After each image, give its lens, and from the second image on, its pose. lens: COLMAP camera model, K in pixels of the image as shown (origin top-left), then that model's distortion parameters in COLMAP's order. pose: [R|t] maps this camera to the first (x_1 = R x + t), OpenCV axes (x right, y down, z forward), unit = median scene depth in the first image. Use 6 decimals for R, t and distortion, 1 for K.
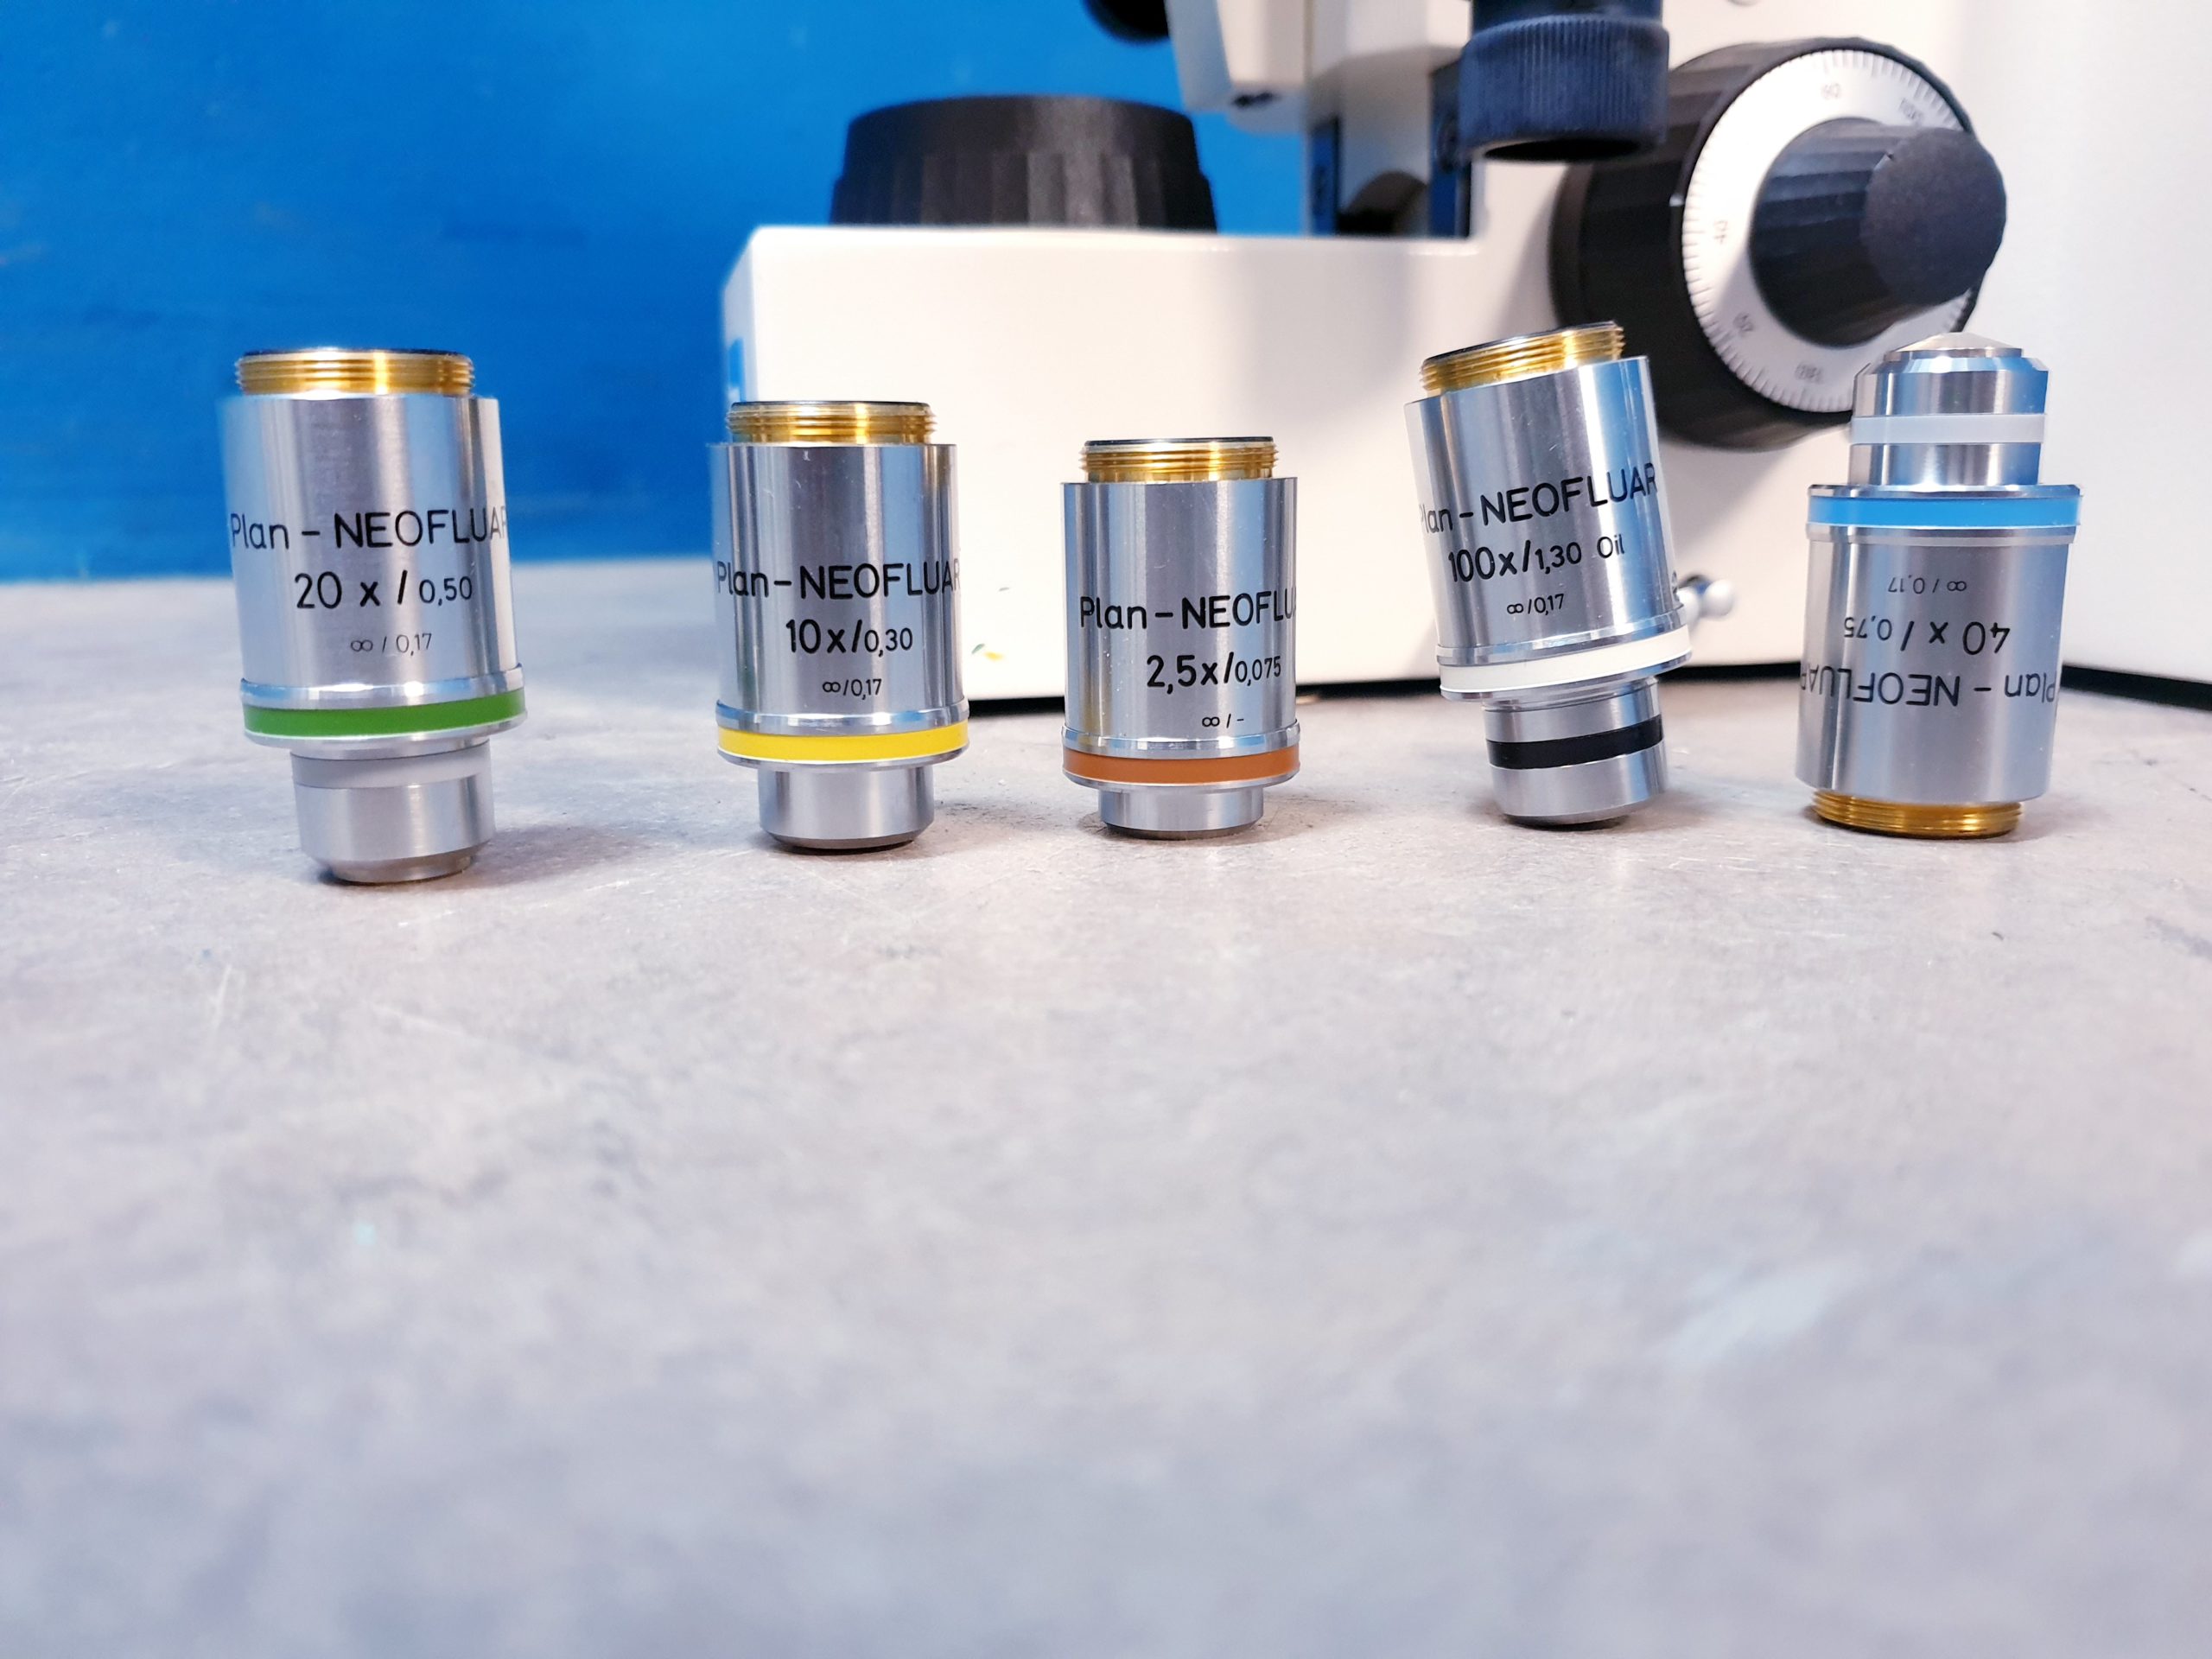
lens RADIAL K [[1712.8, 0, 1159.4], [0, 1712.8, 845.0], [0, 0, 1]] dist [0.109618, -0.218017]
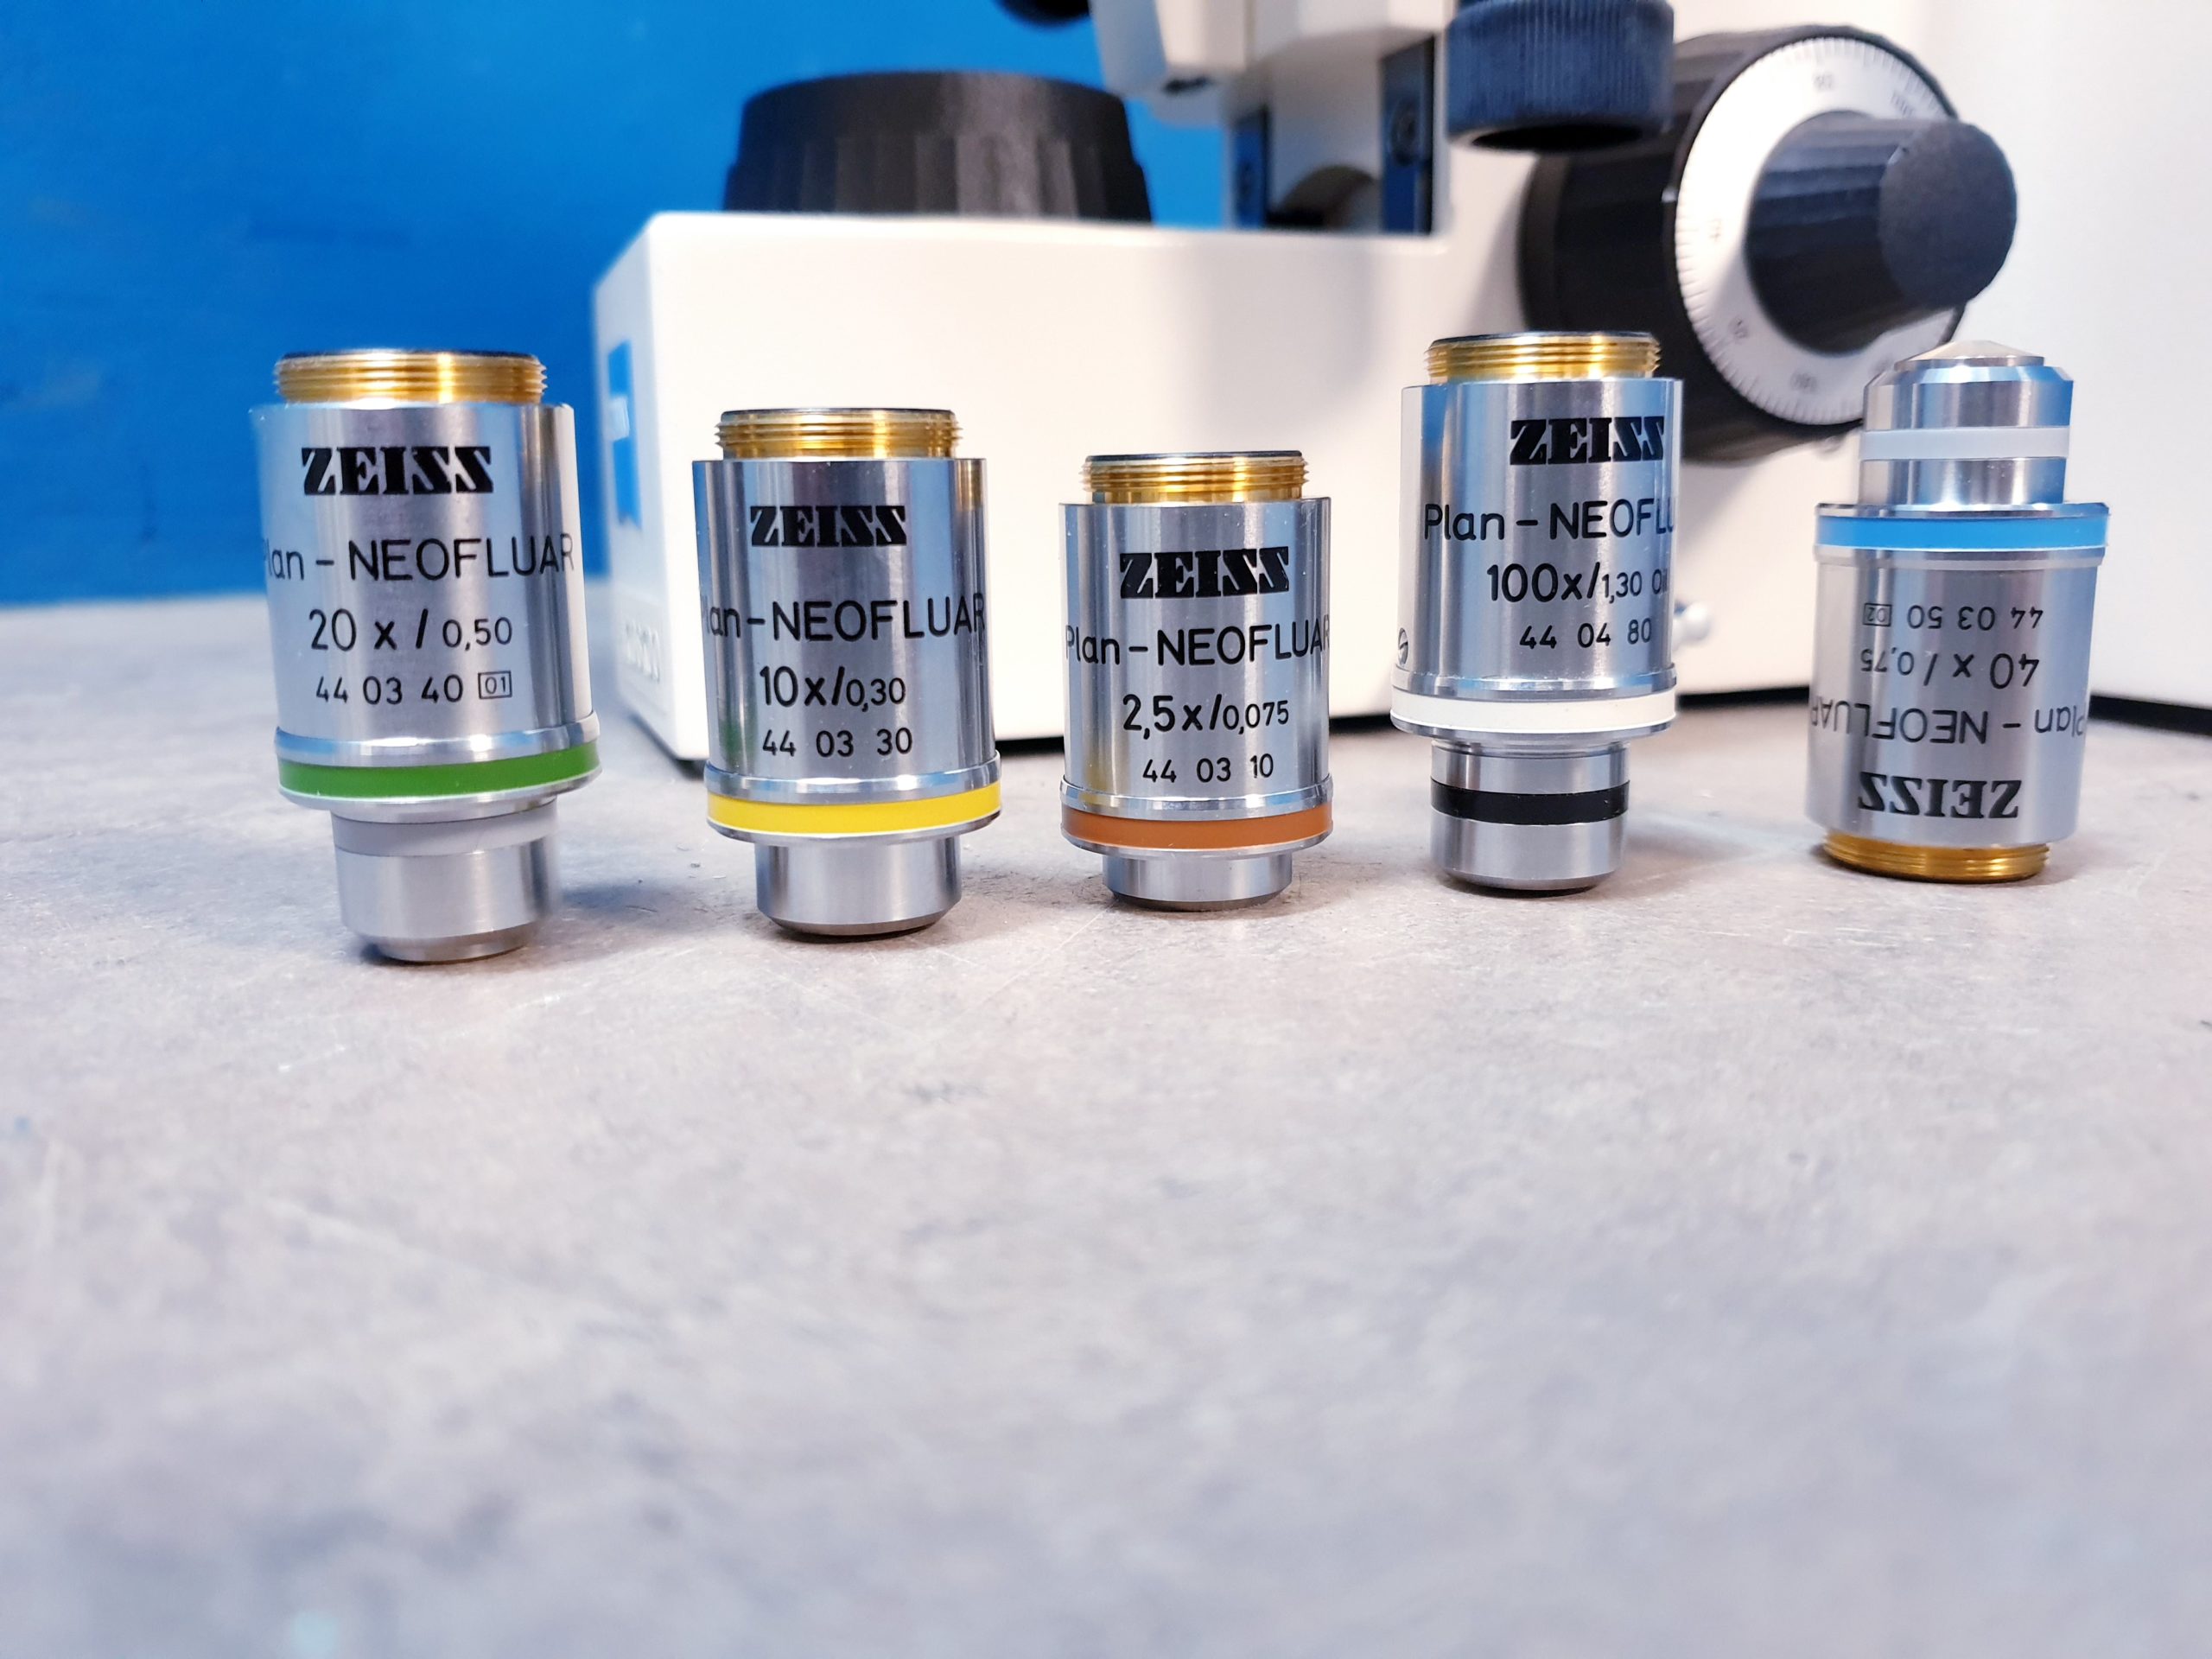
lens RADIAL K [[1761.1, 0, 1115.2], [0, 1761.1, 819.9], [0, 0, 1]] dist [0.004408, 0.015759]
pose [[0.997102, -0.013989, 0.074773, -0.070802], [0.016009, 0.999521, -0.026488, -0.022453], [-0.074367, 0.027608, 0.996849, 0.105067]]
